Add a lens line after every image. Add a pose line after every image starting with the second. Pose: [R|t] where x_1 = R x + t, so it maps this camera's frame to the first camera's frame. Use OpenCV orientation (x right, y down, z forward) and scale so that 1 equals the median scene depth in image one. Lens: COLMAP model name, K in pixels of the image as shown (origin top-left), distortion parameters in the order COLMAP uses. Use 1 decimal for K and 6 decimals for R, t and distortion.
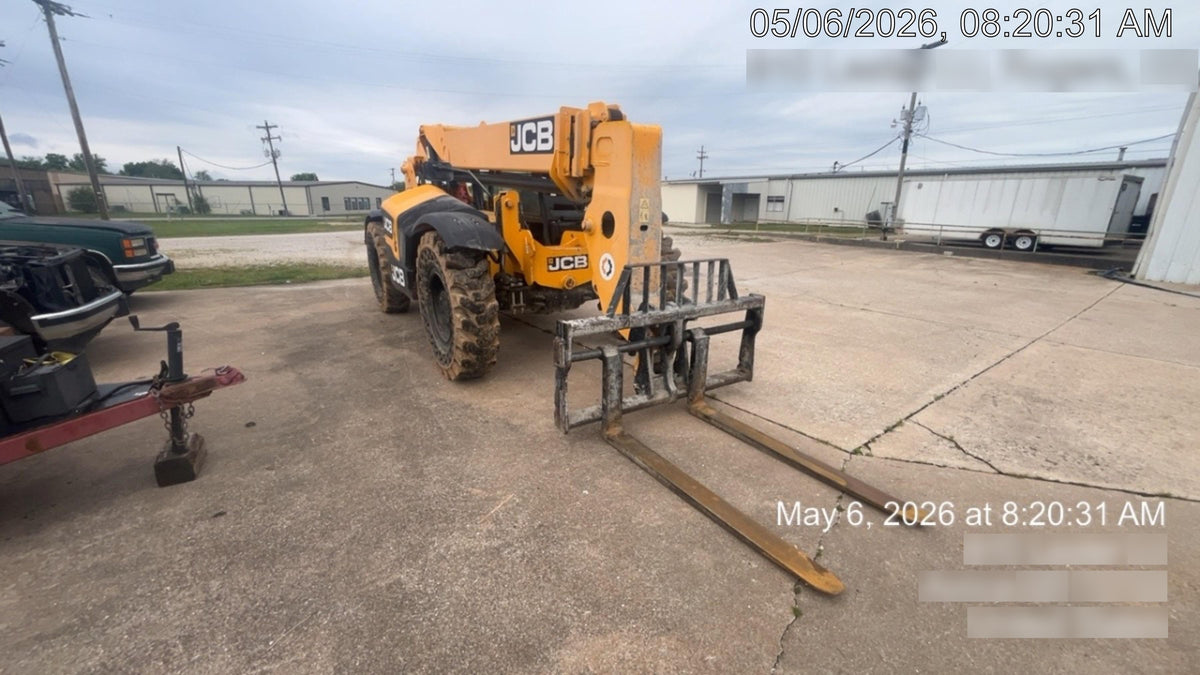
lens RADIAL K [[475.3, 0, 599.1], [0, 475.3, 343.6], [0, 0, 1]] dist [0.000304, -0.000073]
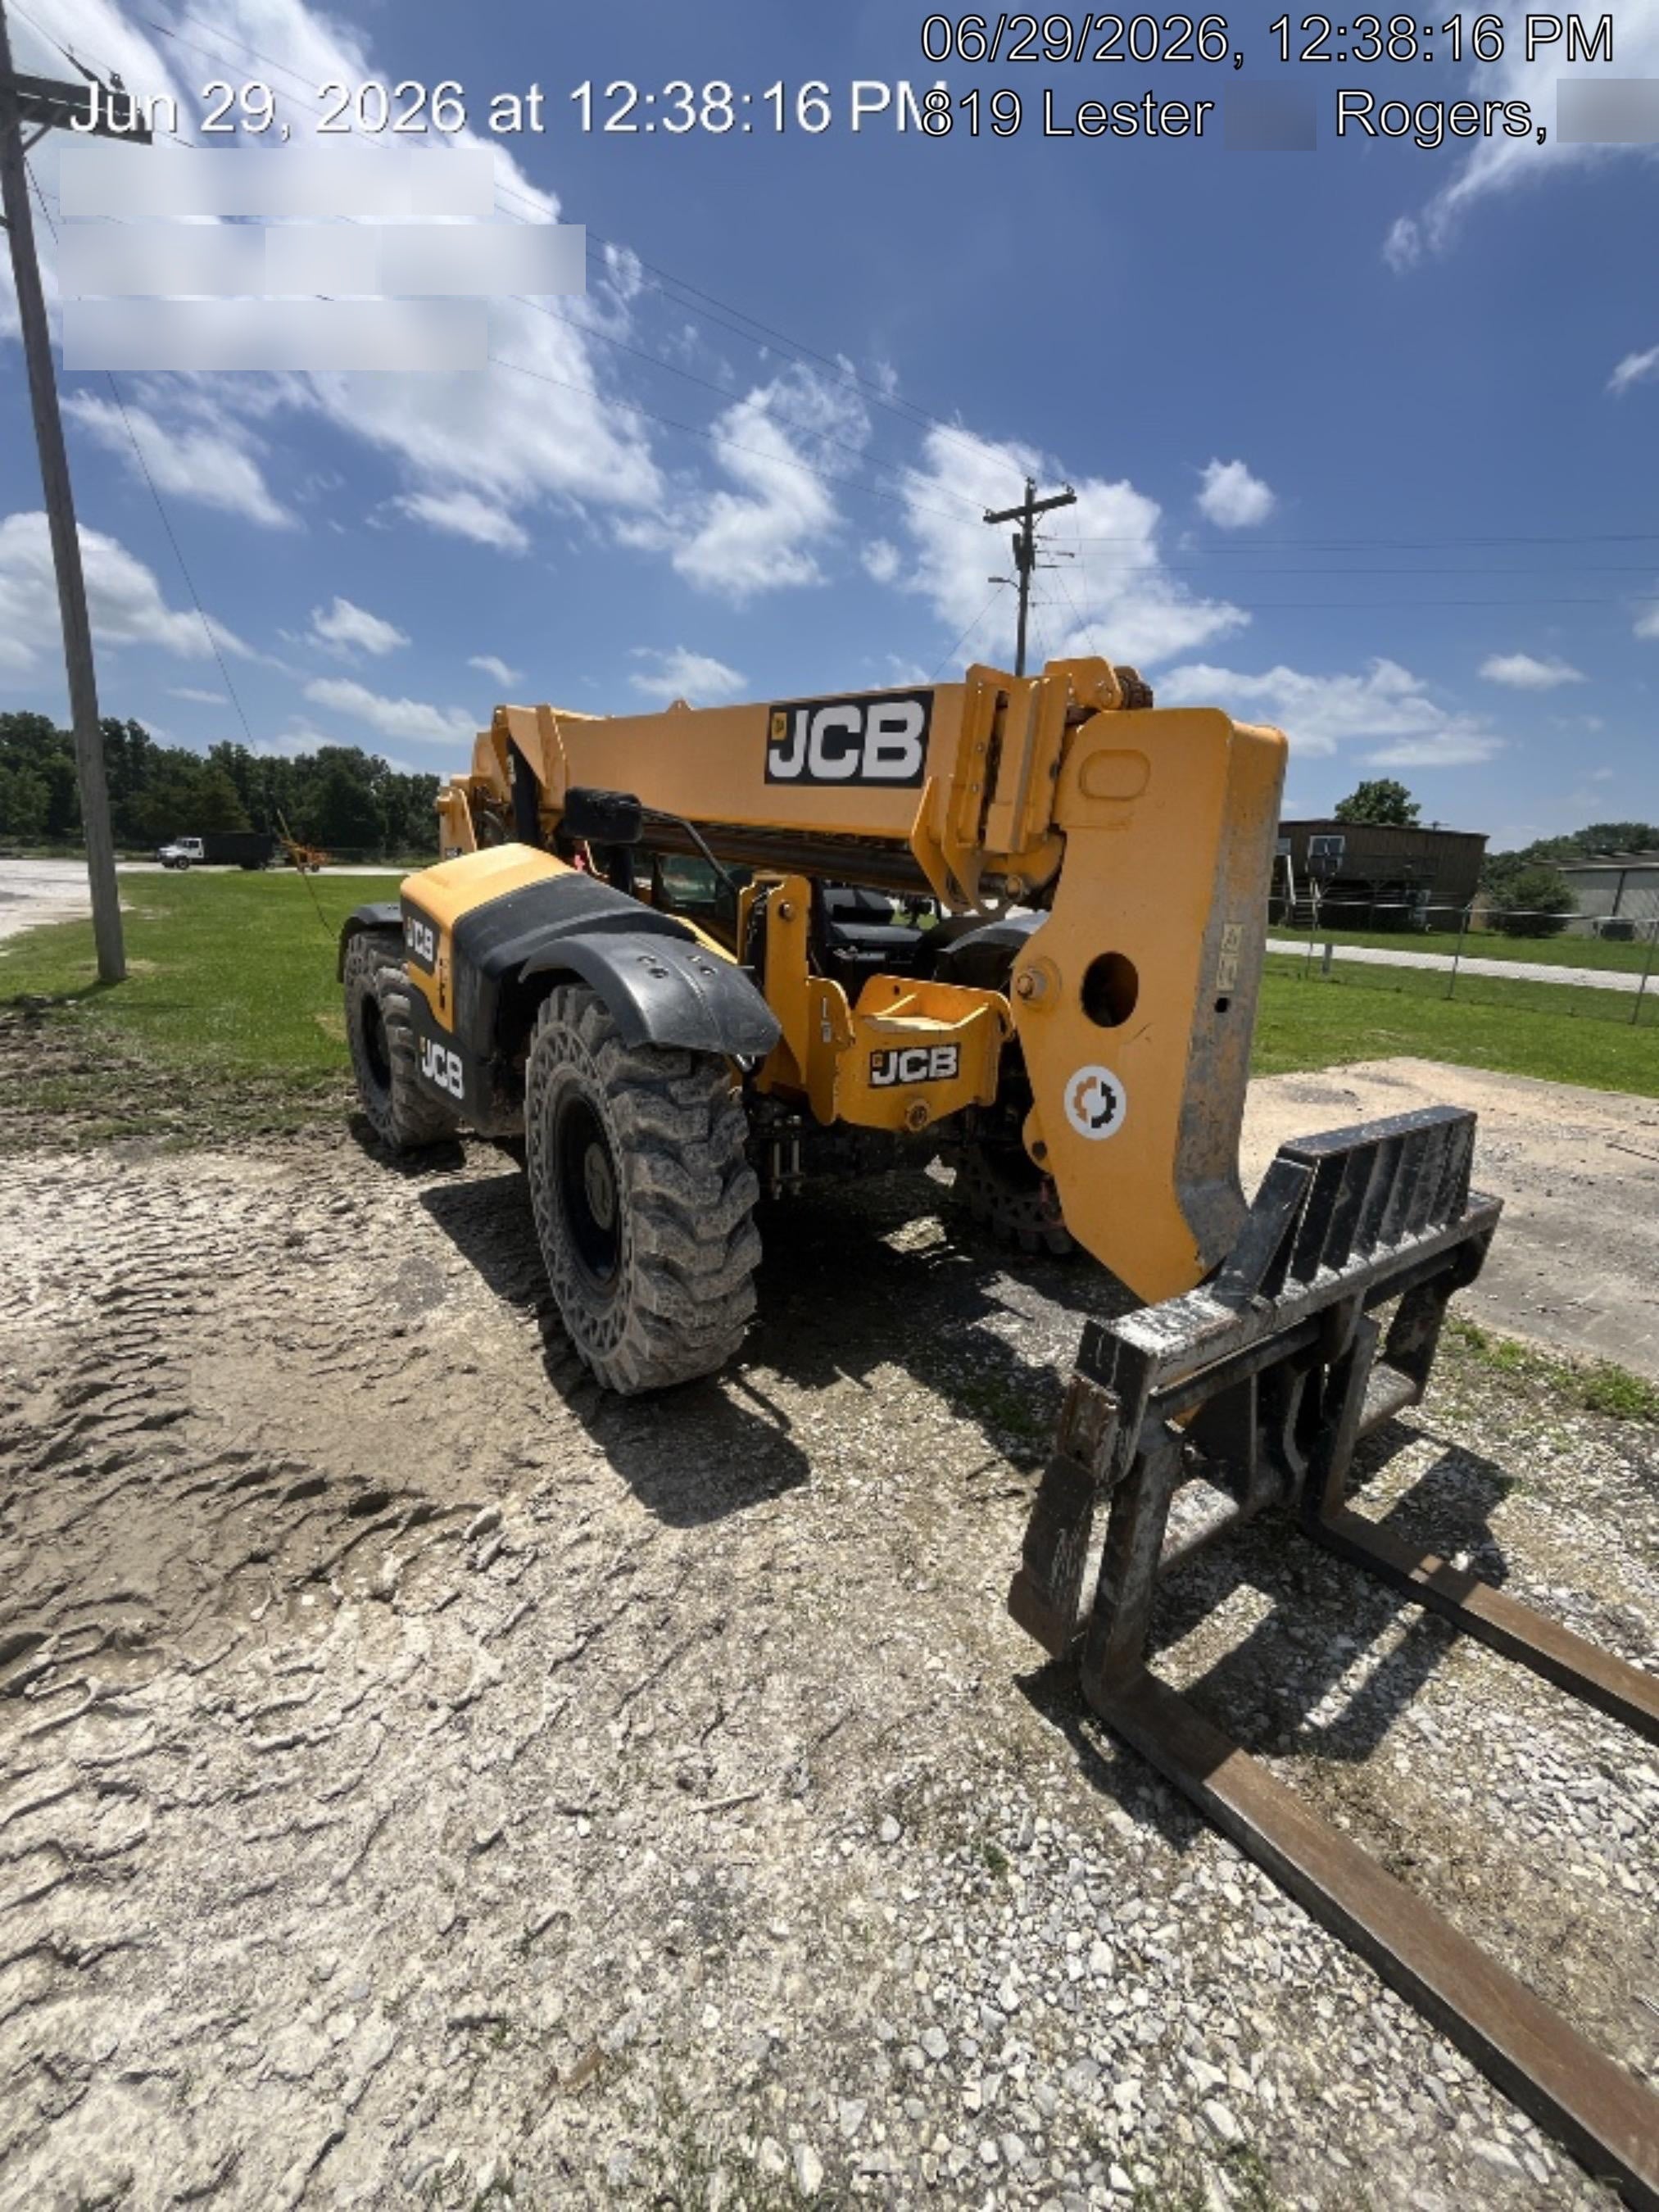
lens RADIAL K [[907.5, 0, 828.1], [0, 907.5, 1098.8], [0, 0, 1]] dist [-0.002667, -0.000159]
pose [[0.996117, 0.030249, 0.082684, -0.200399], [-0.025371, 0.997911, -0.059421, -0.097696], [-0.084309, 0.057093, 0.994803, 0.273316]]
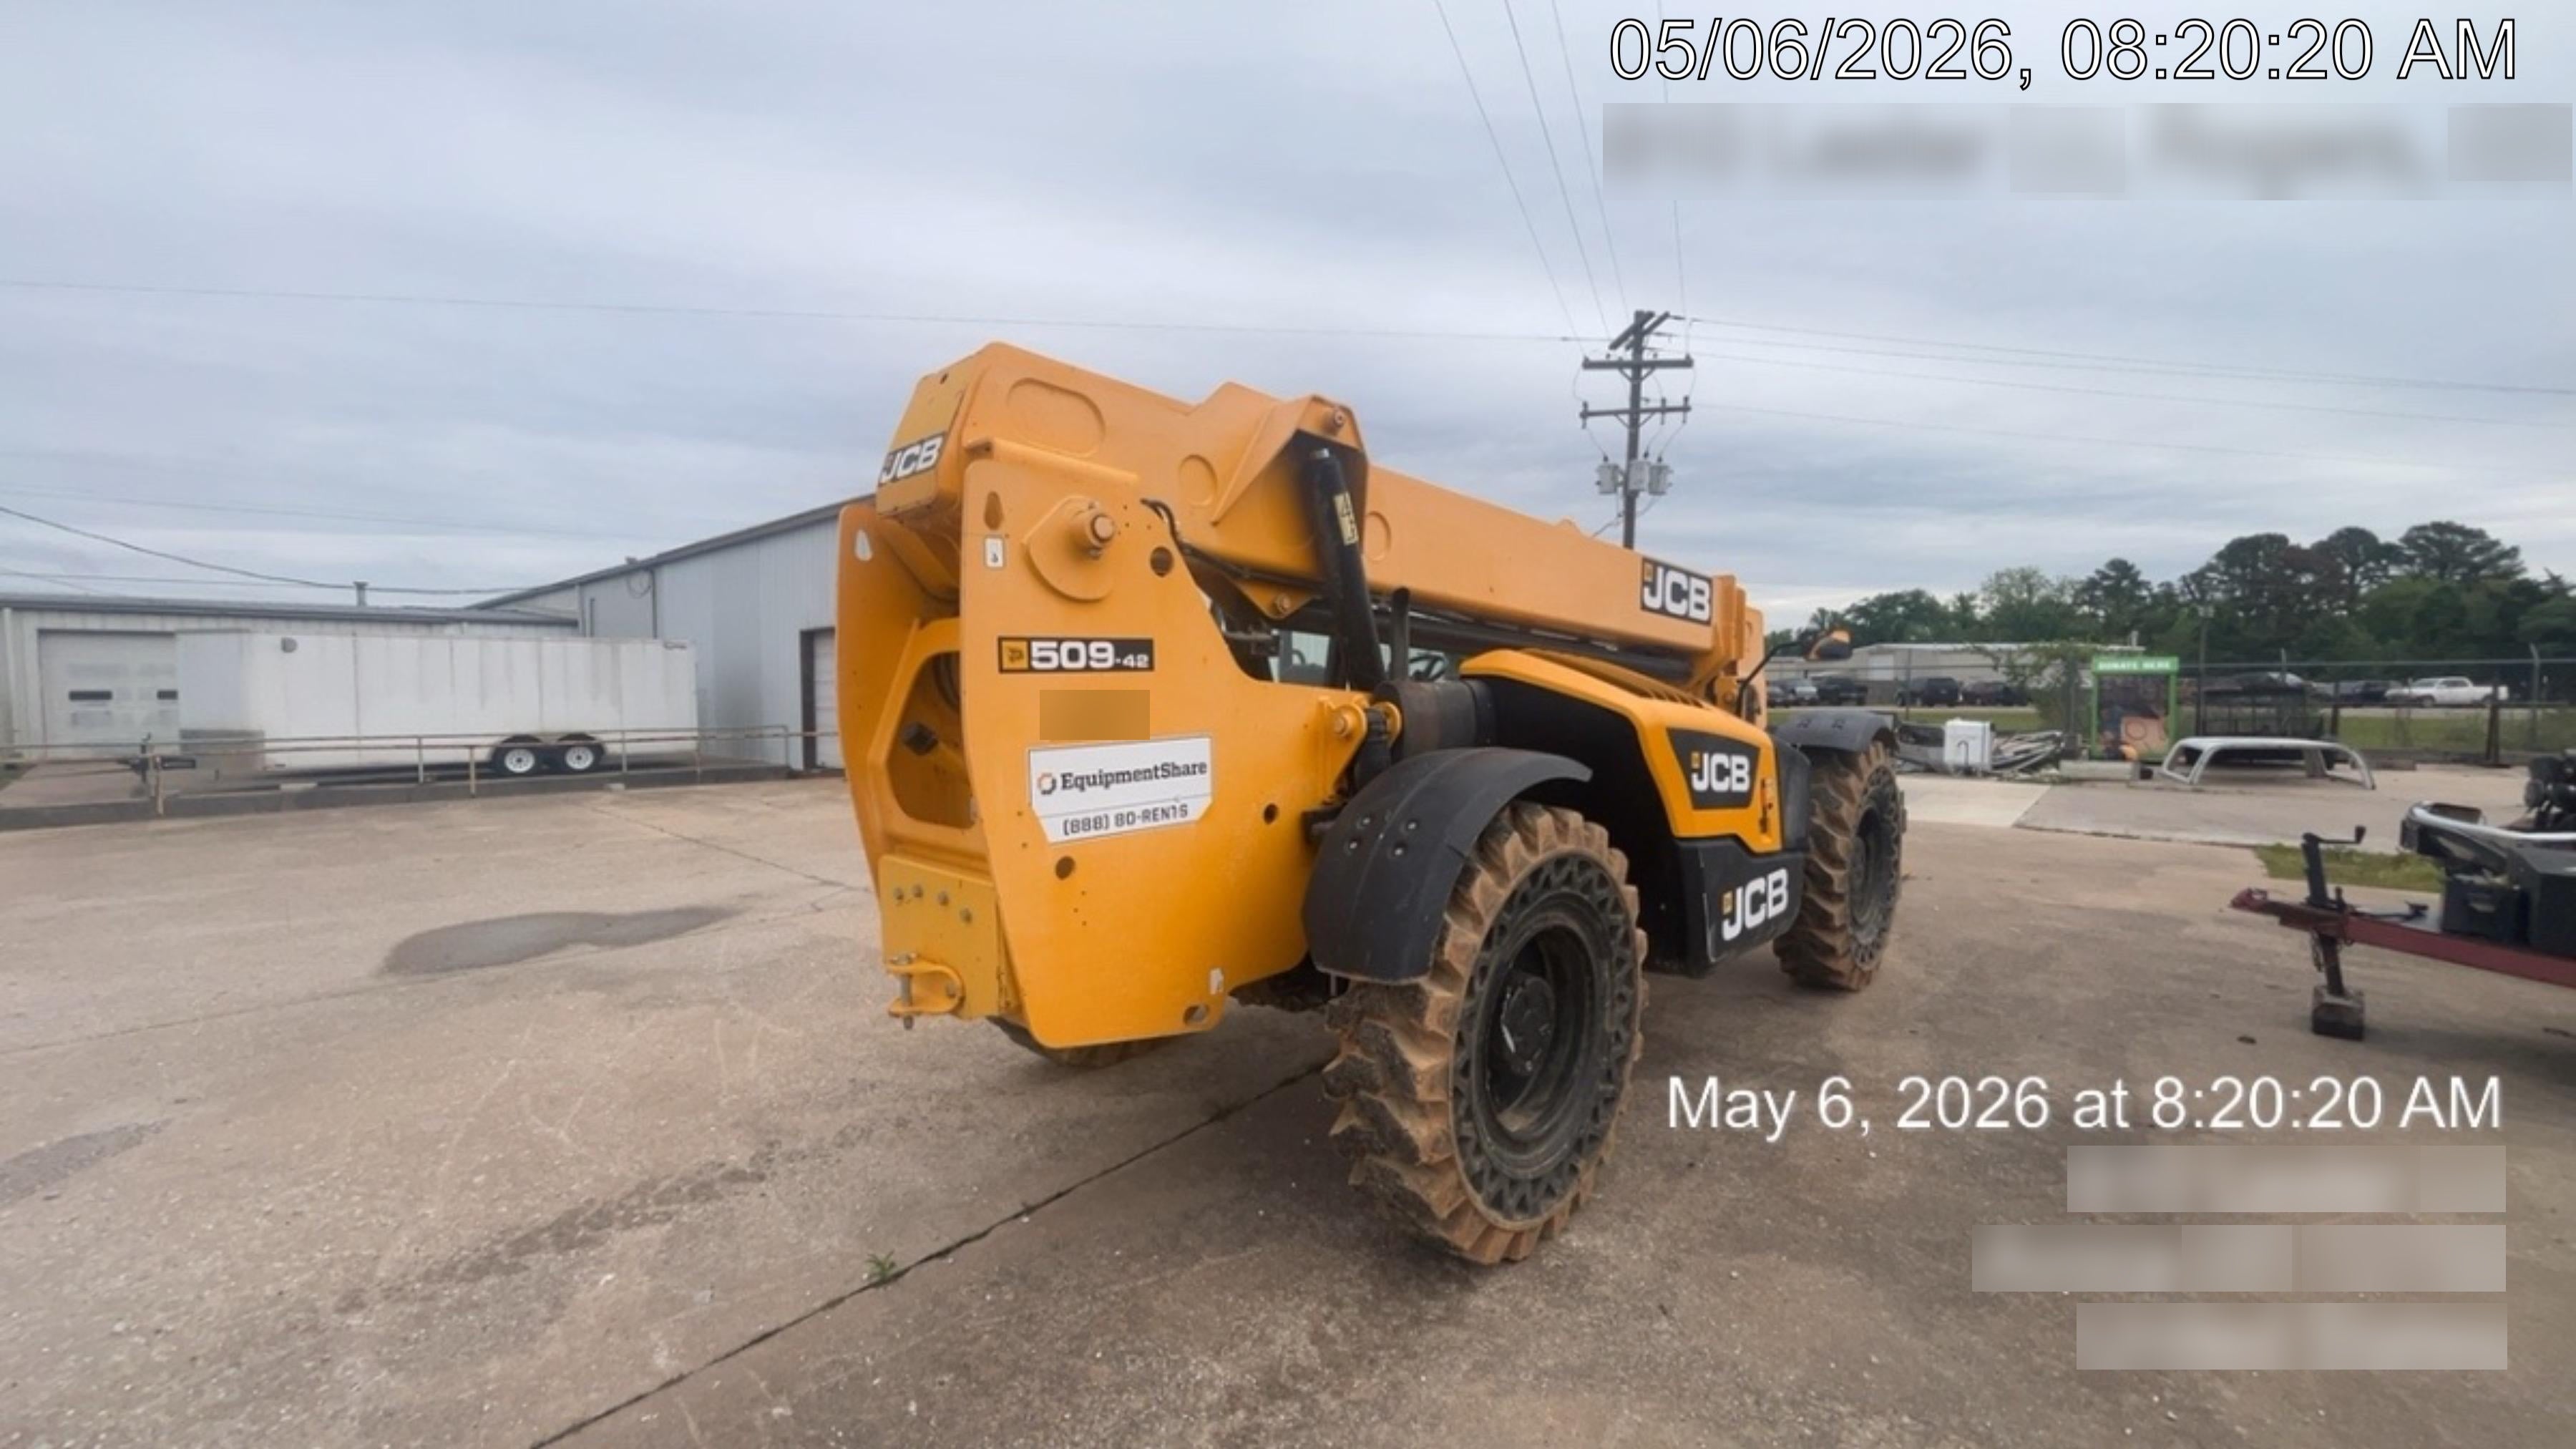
lens RADIAL K [[1020.3, 0, 1286.1], [0, 1020.3, 737.6], [0, 0, 1]] dist [0.000304, -0.000073]
pose [[-0.198502, -0.058031, 0.978381, -1.336364], [0.281362, 0.952854, 0.113602, -0.537450], [-0.938846, 0.297830, -0.172816, 1.729225]]
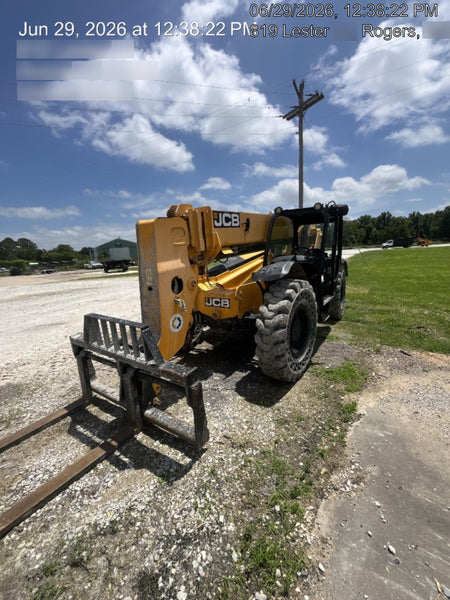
lens RADIAL K [[246.2, 0, 224.6], [0, 246.2, 298.0], [0, 0, 1]] dist [-0.002667, -0.000159]
pose [[0.397617, 0.150875, -0.905062, 0.671285], [-0.219044, 0.973477, 0.066048, -0.244998], [0.891022, 0.171986, 0.420119, 0.697741]]
